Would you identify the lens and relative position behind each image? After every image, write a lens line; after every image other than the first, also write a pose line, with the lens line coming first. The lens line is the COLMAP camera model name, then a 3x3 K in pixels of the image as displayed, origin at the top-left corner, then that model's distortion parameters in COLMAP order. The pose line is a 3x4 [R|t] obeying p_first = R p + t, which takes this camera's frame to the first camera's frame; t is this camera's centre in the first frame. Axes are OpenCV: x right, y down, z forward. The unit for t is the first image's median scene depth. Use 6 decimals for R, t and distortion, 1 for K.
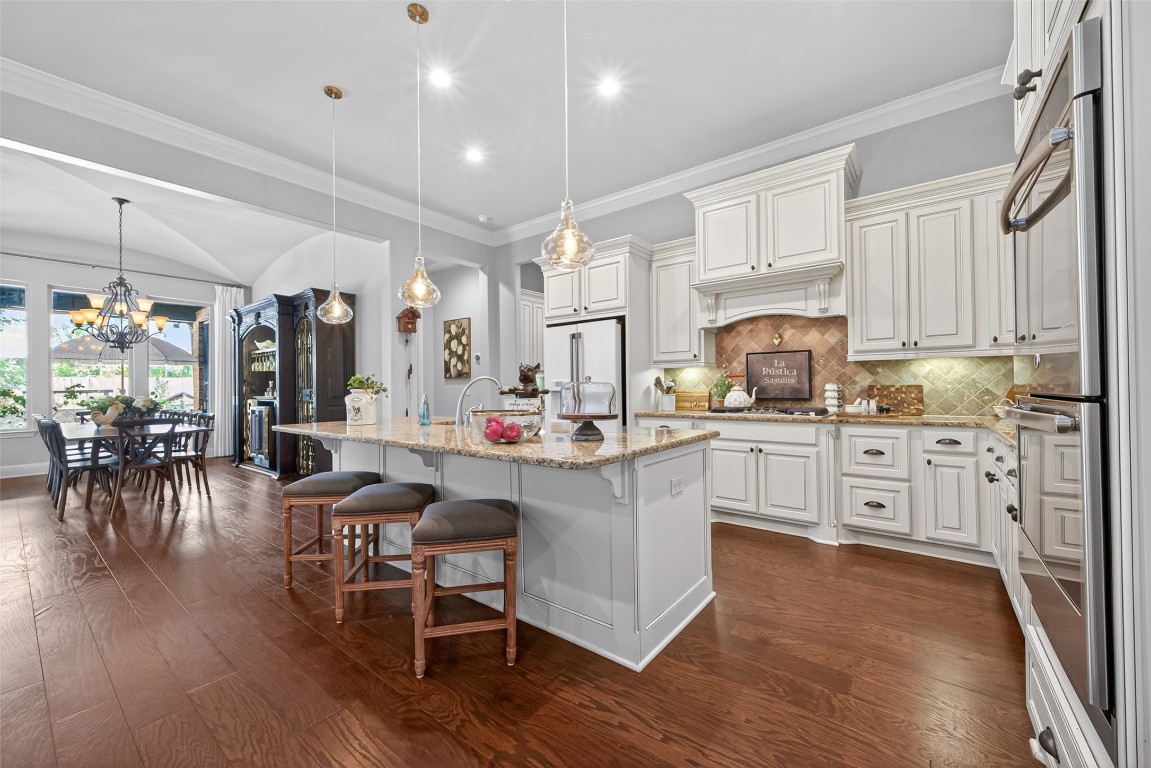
lens RADIAL K [[450.1, 0, 575.5], [0, 450.1, 384.0], [0, 0, 1]] dist [0.001817, 0.000172]
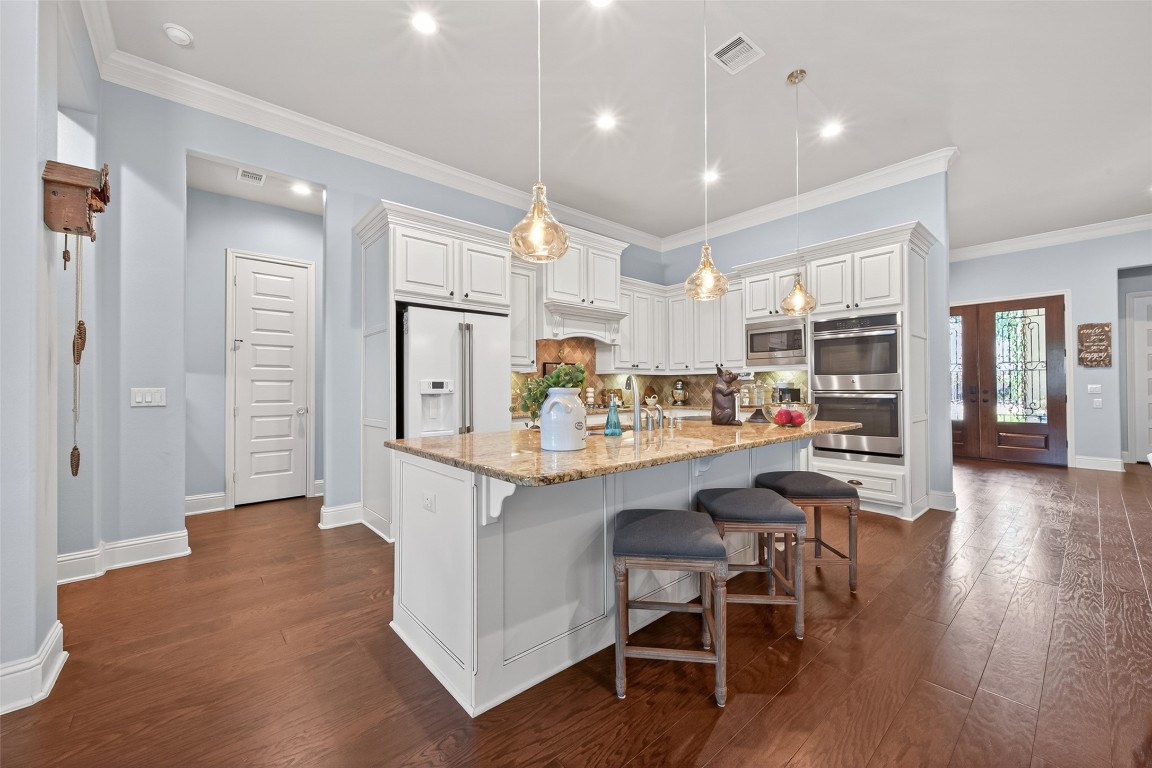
lens RADIAL K [[450.5, 0, 576.0], [0, 450.5, 384.0], [0, 0, 1]] dist [0.001817, 0.000172]
pose [[0.189889, 0.018253, 0.981636, -0.926446], [-0.005529, 0.999831, -0.017521, 0.013601], [-0.981790, -0.002100, 0.189958, 0.772672]]
